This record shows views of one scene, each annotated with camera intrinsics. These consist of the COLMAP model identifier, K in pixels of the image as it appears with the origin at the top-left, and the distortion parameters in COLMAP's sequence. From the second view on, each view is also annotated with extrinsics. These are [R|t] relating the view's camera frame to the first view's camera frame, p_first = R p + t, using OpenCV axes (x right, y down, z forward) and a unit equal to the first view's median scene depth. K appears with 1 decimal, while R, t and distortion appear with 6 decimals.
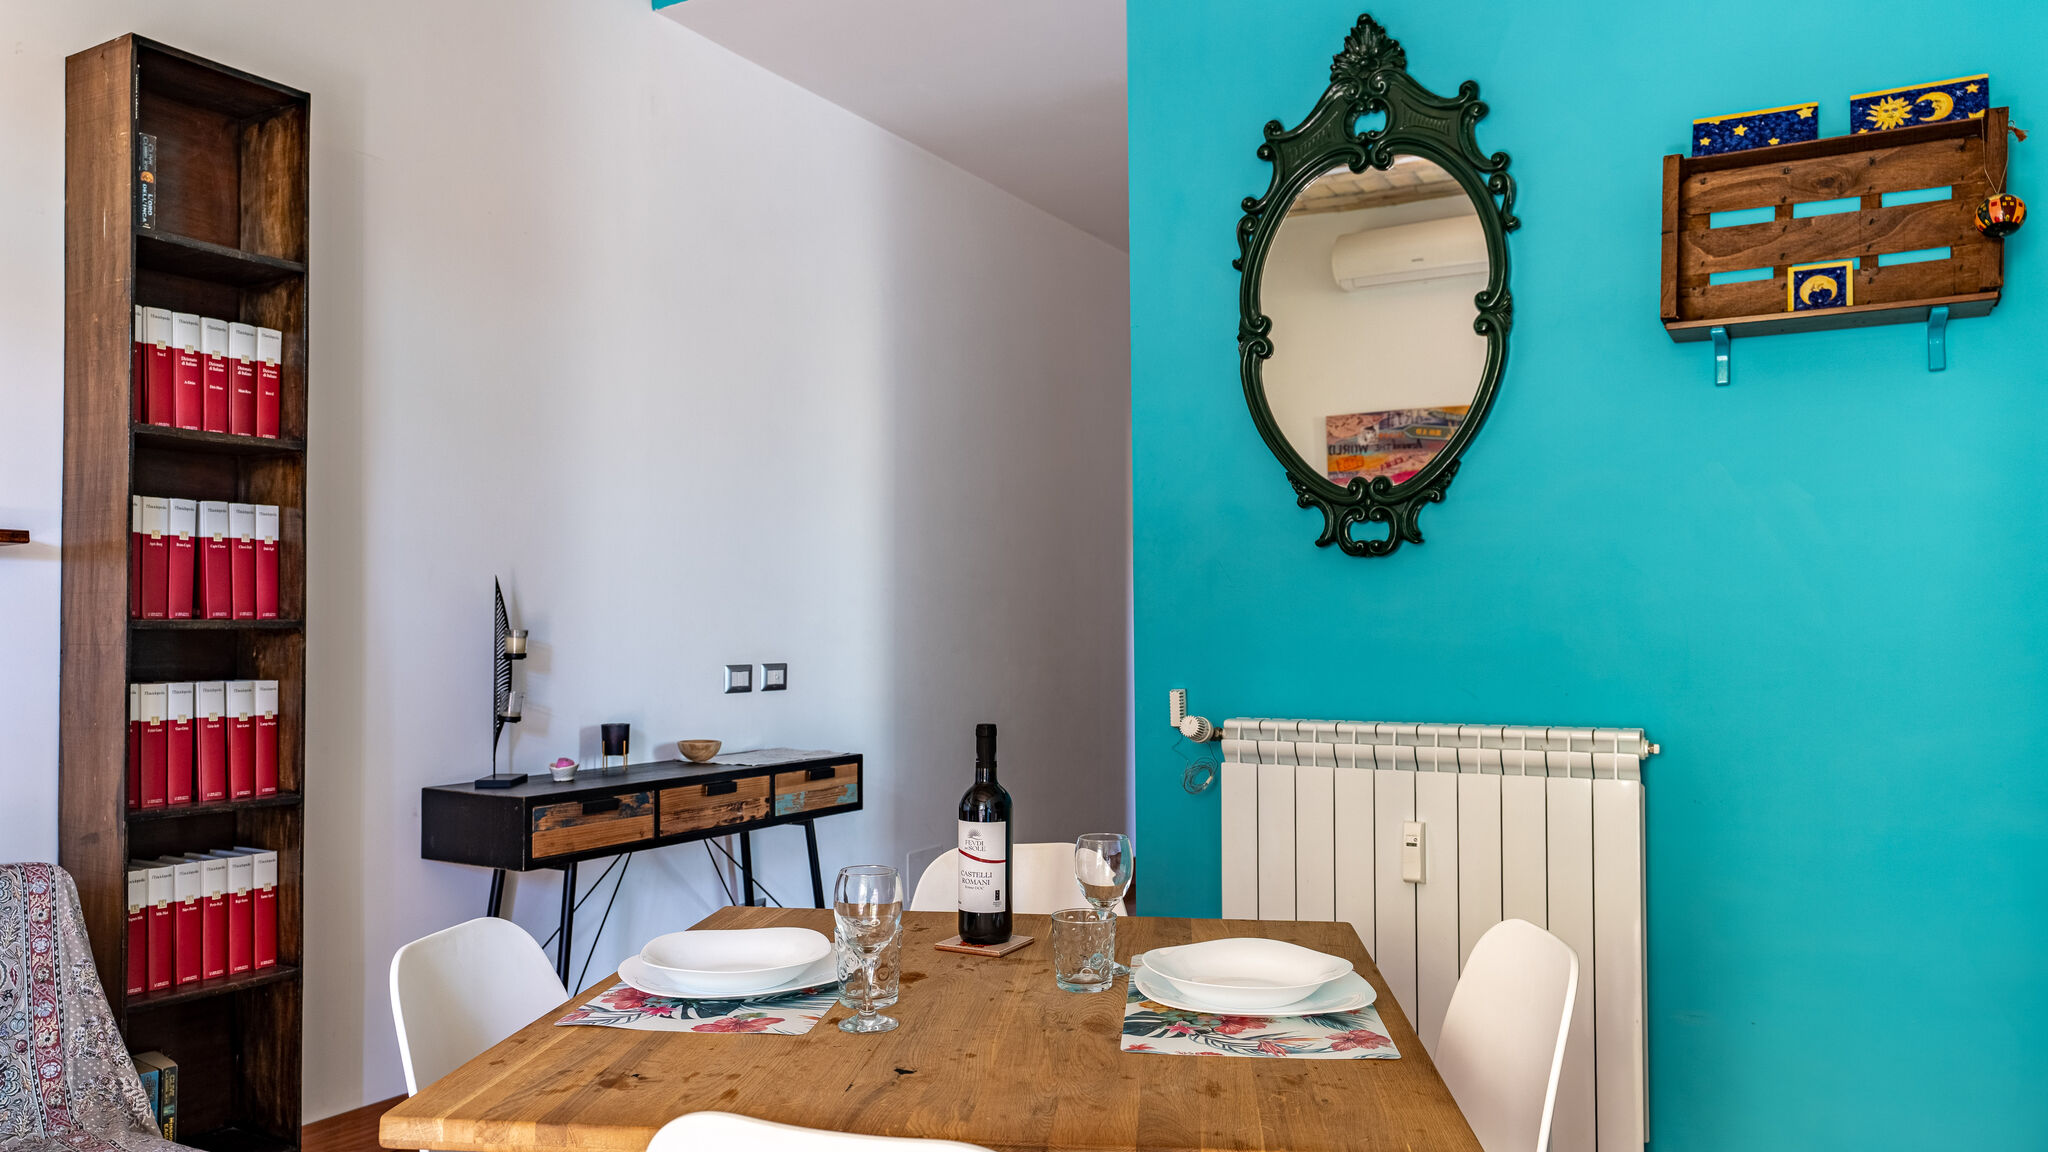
lens RADIAL K [[1425.0, 0, 1027.7], [0, 1425.0, 593.5], [0, 0, 1]] dist [-0.003143, -0.001750]
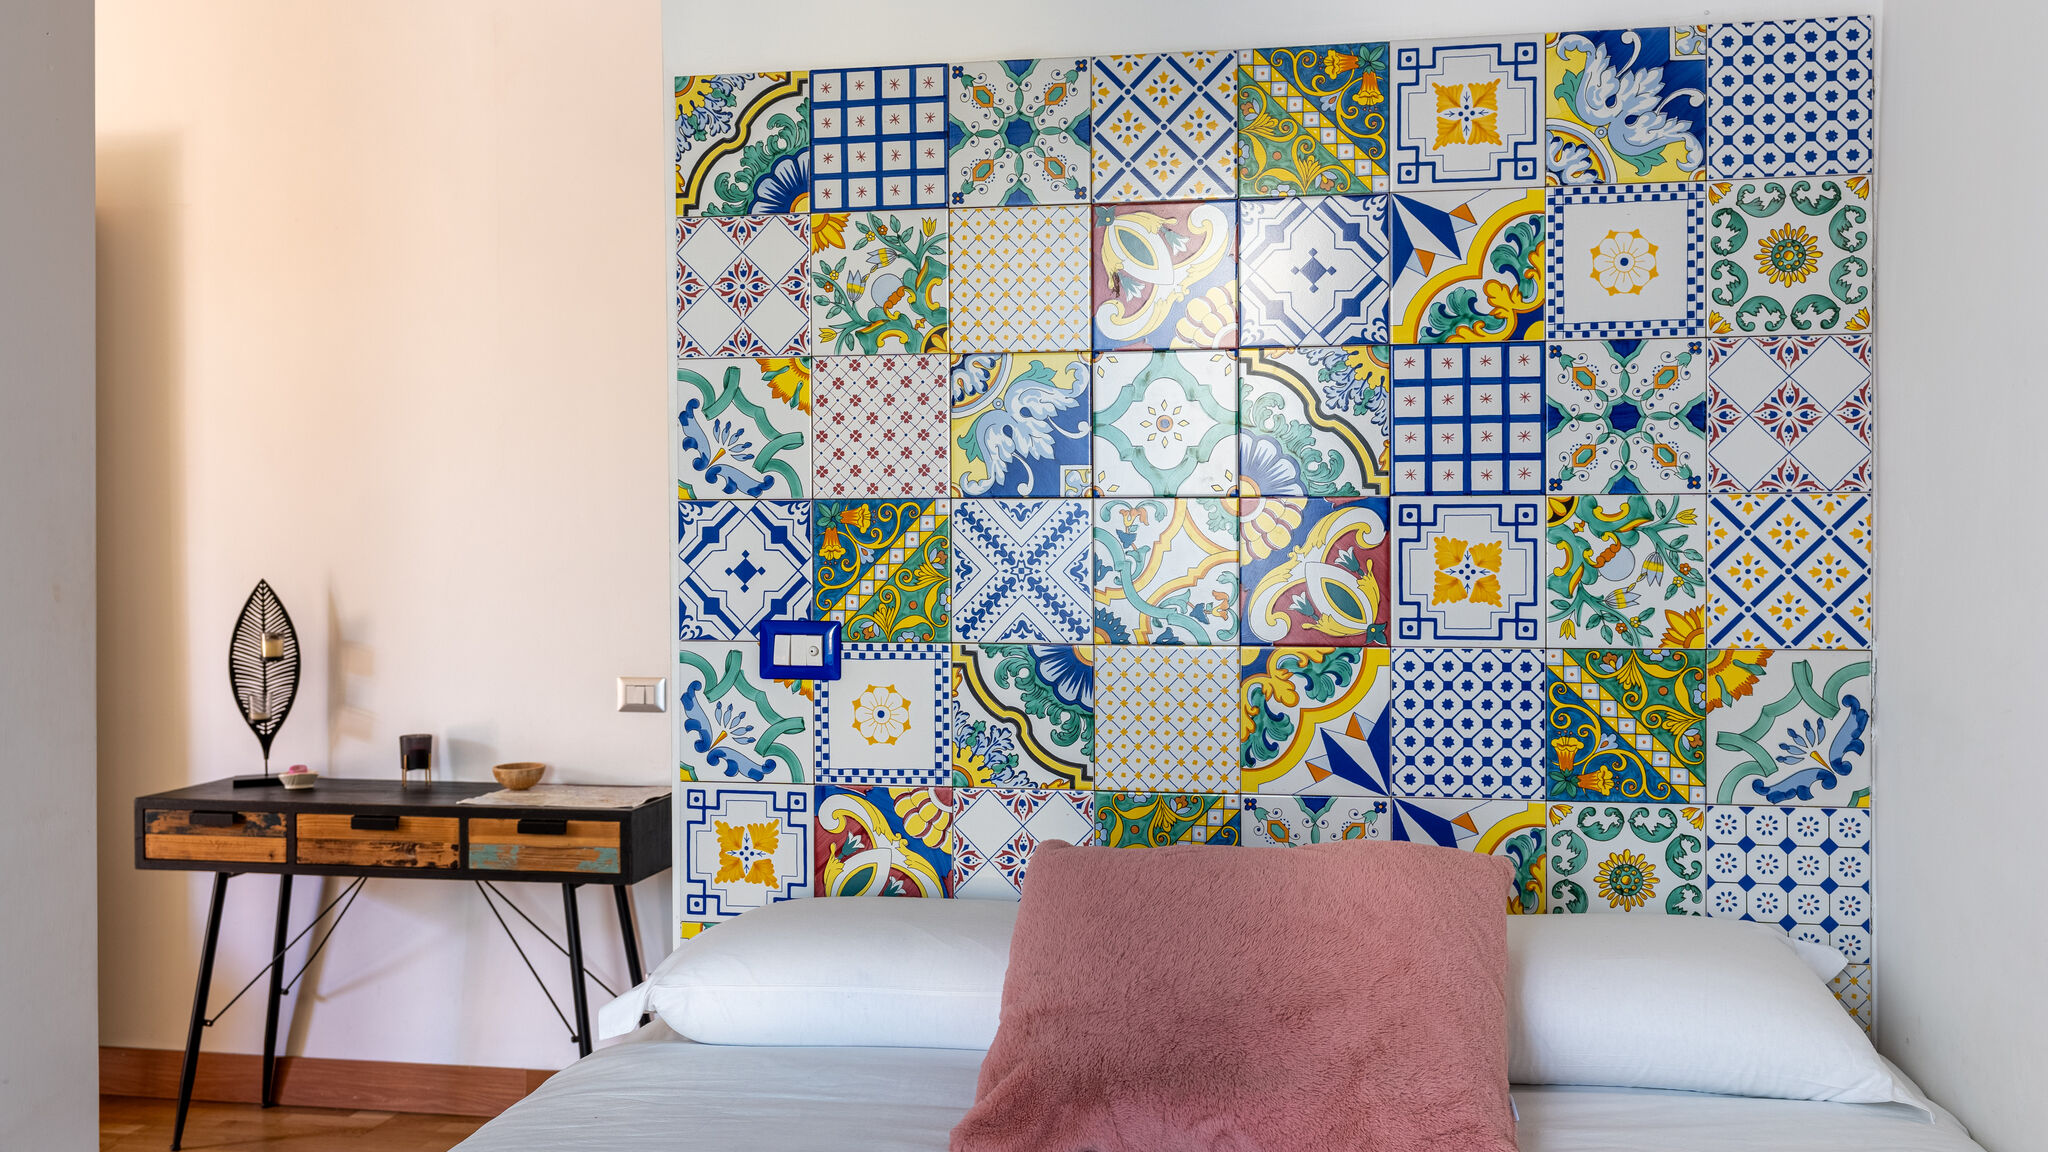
lens RADIAL K [[1780.5, 0, 1026.9], [0, 1780.5, 554.7], [0, 0, 1]] dist [0.010810, 0.000608]
pose [[0.367970, 0.015853, -0.929702, 0.915286], [0.020258, 0.999481, 0.025061, -0.044814], [0.929617, -0.028055, 0.367458, 0.948774]]
